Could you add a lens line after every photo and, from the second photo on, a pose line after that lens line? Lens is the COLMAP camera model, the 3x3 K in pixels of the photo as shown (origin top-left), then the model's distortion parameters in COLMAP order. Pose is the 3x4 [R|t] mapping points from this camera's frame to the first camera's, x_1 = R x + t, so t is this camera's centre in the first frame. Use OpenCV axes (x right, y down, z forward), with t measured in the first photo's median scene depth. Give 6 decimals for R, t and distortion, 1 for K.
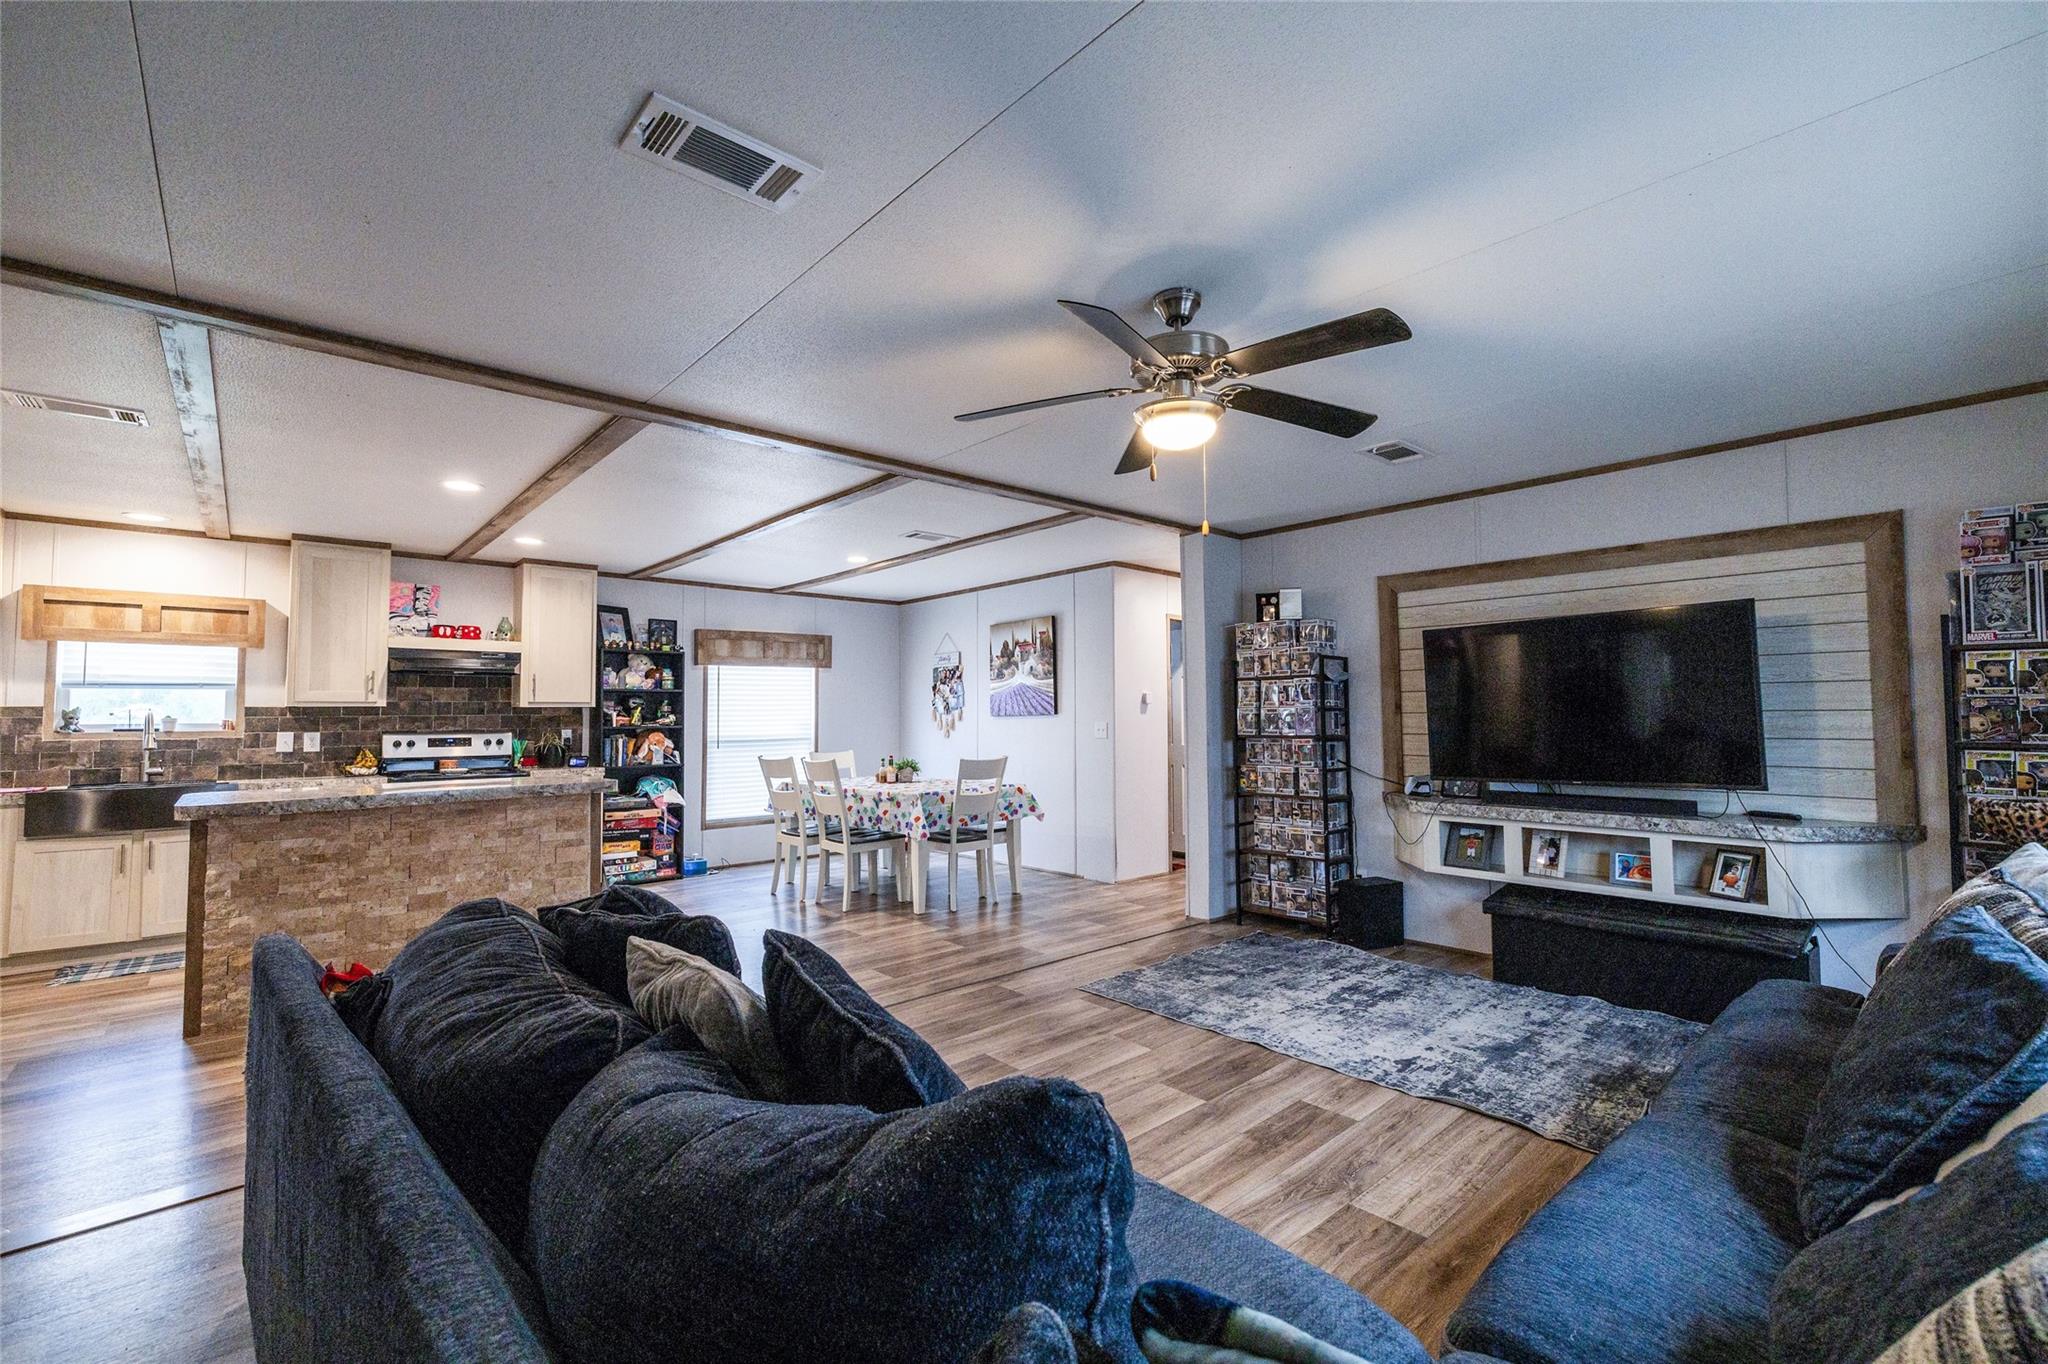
lens RADIAL K [[852.8, 0, 1030.5], [0, 852.8, 685.0], [0, 0, 1]] dist [0.000770, -0.000241]
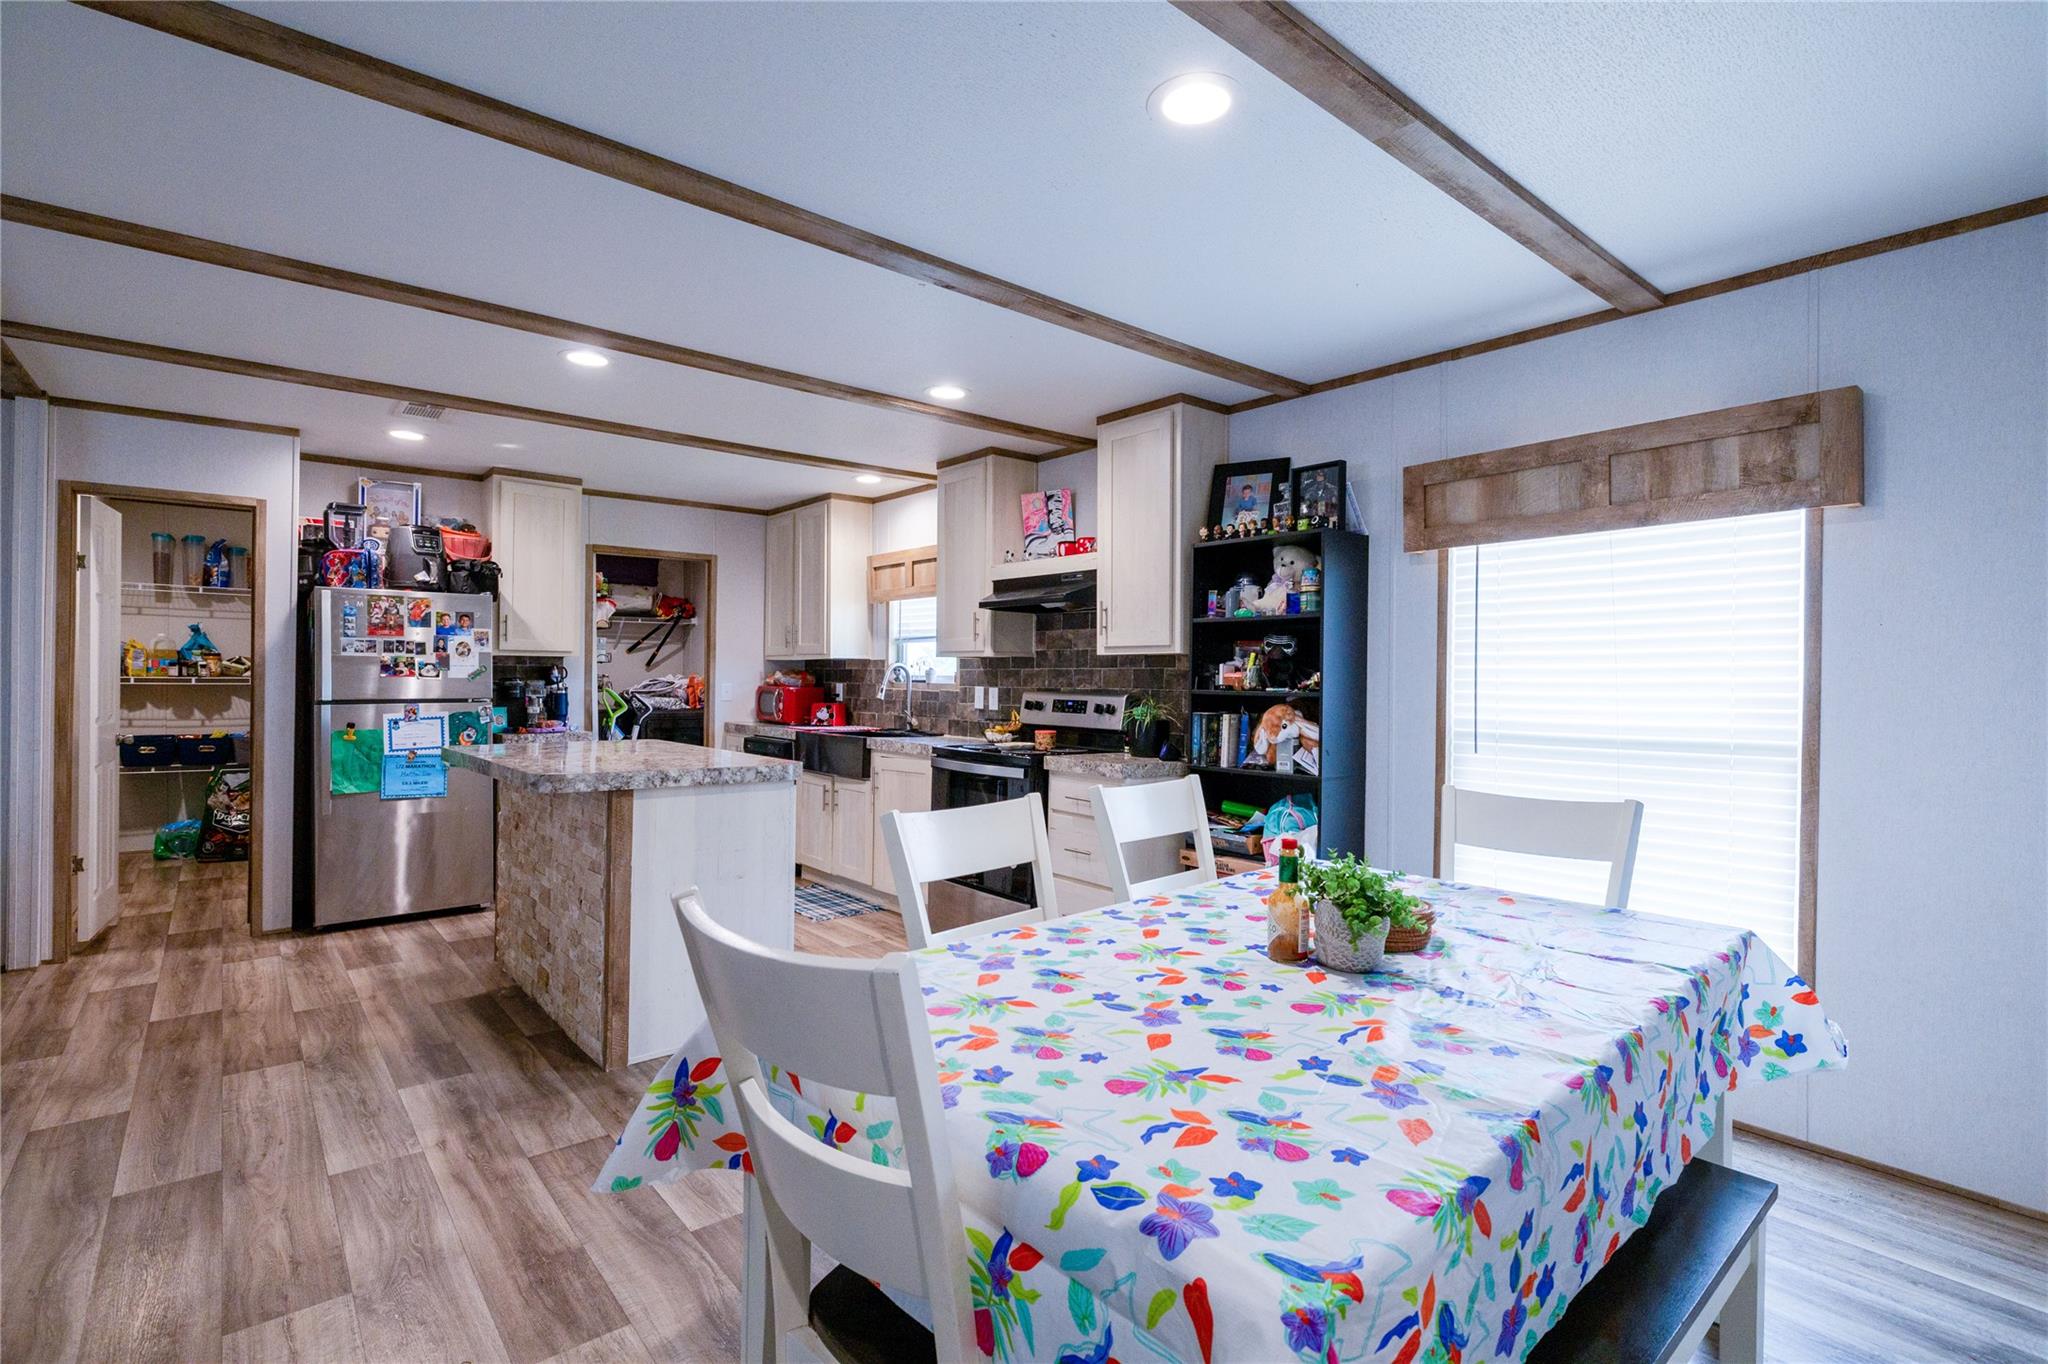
lens RADIAL K [[956.6, 0, 1029.6], [0, 956.6, 670.6], [0, 0, 1]] dist [-0.016230, 0.000008]
pose [[-0.037430, 0.009485, -0.999254, 0.098727], [0.036540, 0.999299, 0.008117, 0.026522], [0.998631, -0.036209, -0.037750, 0.889553]]
